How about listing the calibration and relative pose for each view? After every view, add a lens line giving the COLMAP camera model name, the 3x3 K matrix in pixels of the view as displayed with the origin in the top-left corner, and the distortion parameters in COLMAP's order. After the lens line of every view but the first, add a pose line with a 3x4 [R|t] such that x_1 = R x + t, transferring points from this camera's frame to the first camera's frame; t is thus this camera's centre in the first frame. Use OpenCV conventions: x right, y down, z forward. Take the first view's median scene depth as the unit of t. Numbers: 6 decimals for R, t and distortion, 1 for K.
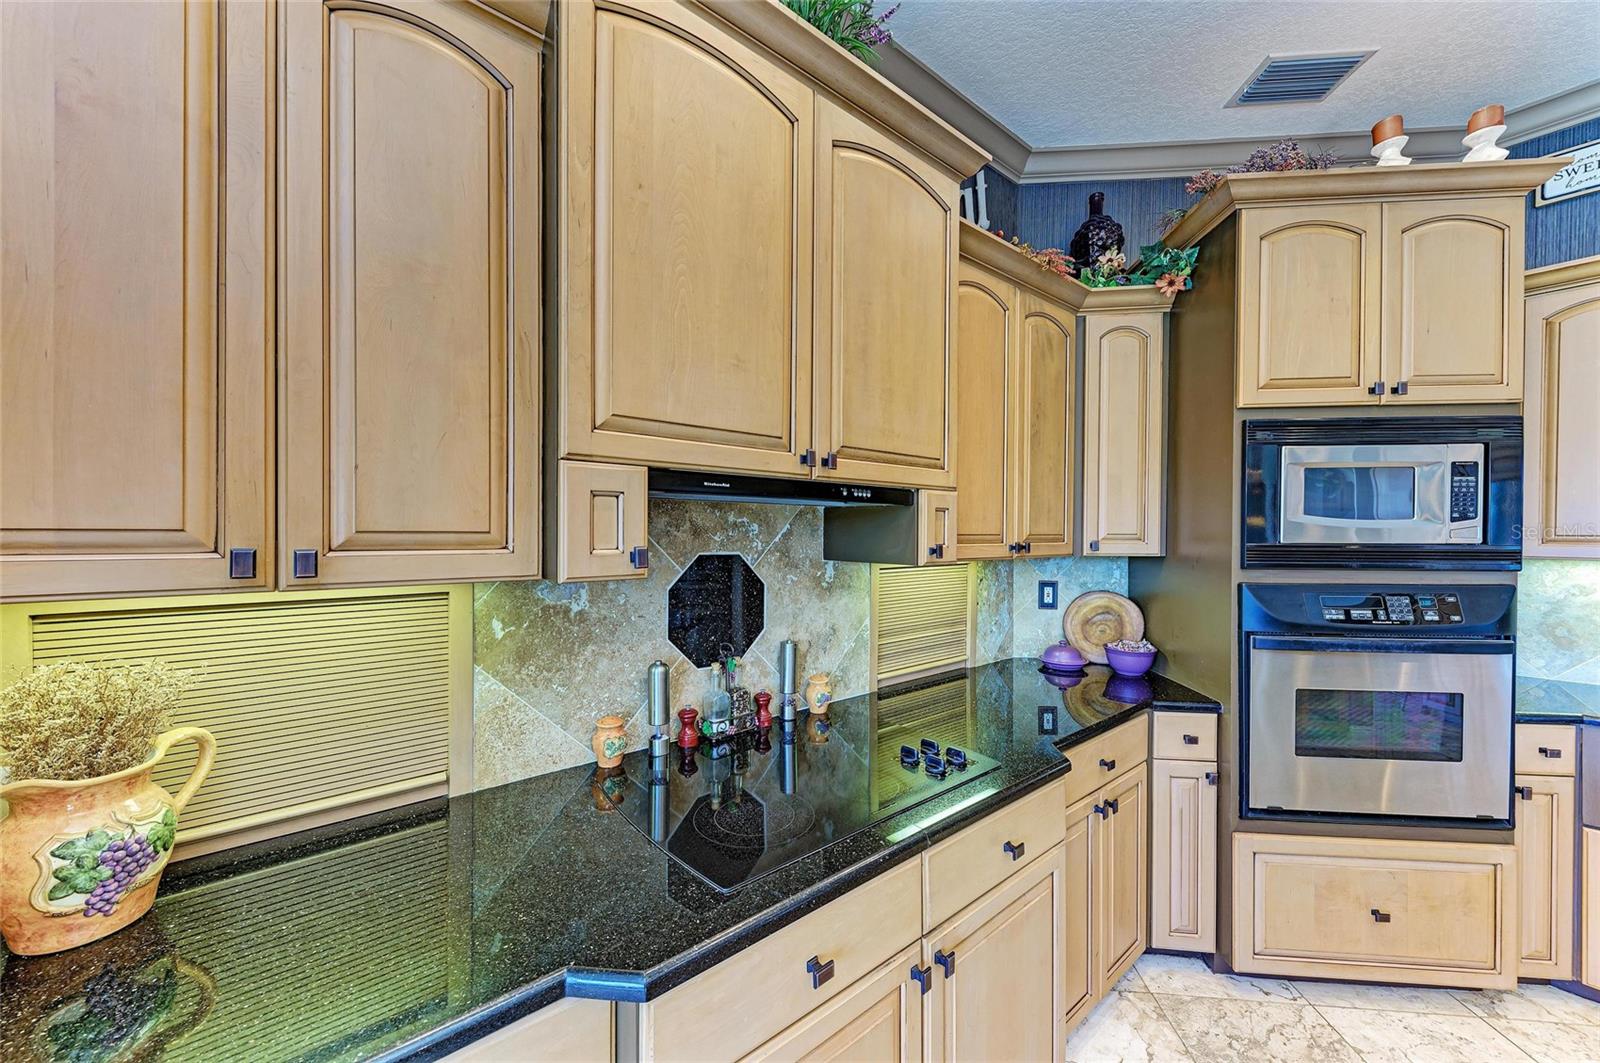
lens RADIAL K [[570.4, 0, 800.0], [0, 570.4, 531.5], [0, 0, 1]] dist [0.018047, 0.000095]
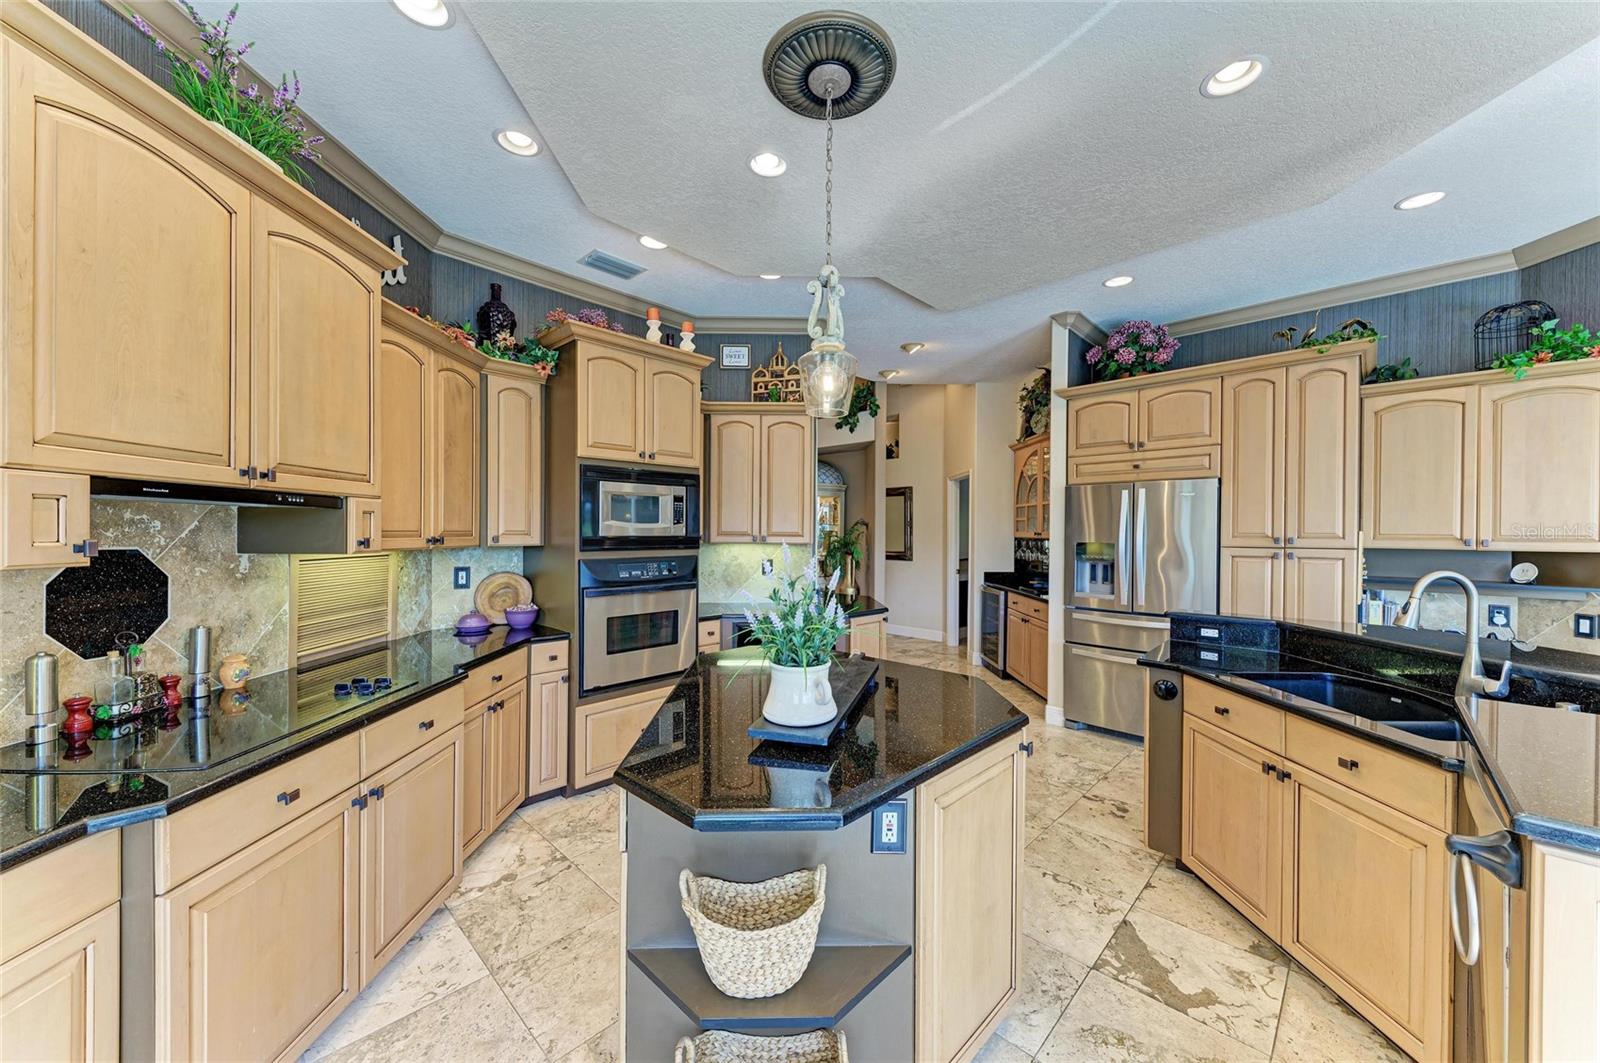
lens RADIAL K [[561.5, 0, 795.6], [0, 561.5, 537.3], [0, 0, 1]] dist [0.016268, -0.006091]
pose [[0.606507, -0.008007, 0.795038, -0.170886], [-0.004233, 0.999903, 0.013300, -0.001086], [-0.795067, -0.011432, 0.606414, -0.518728]]
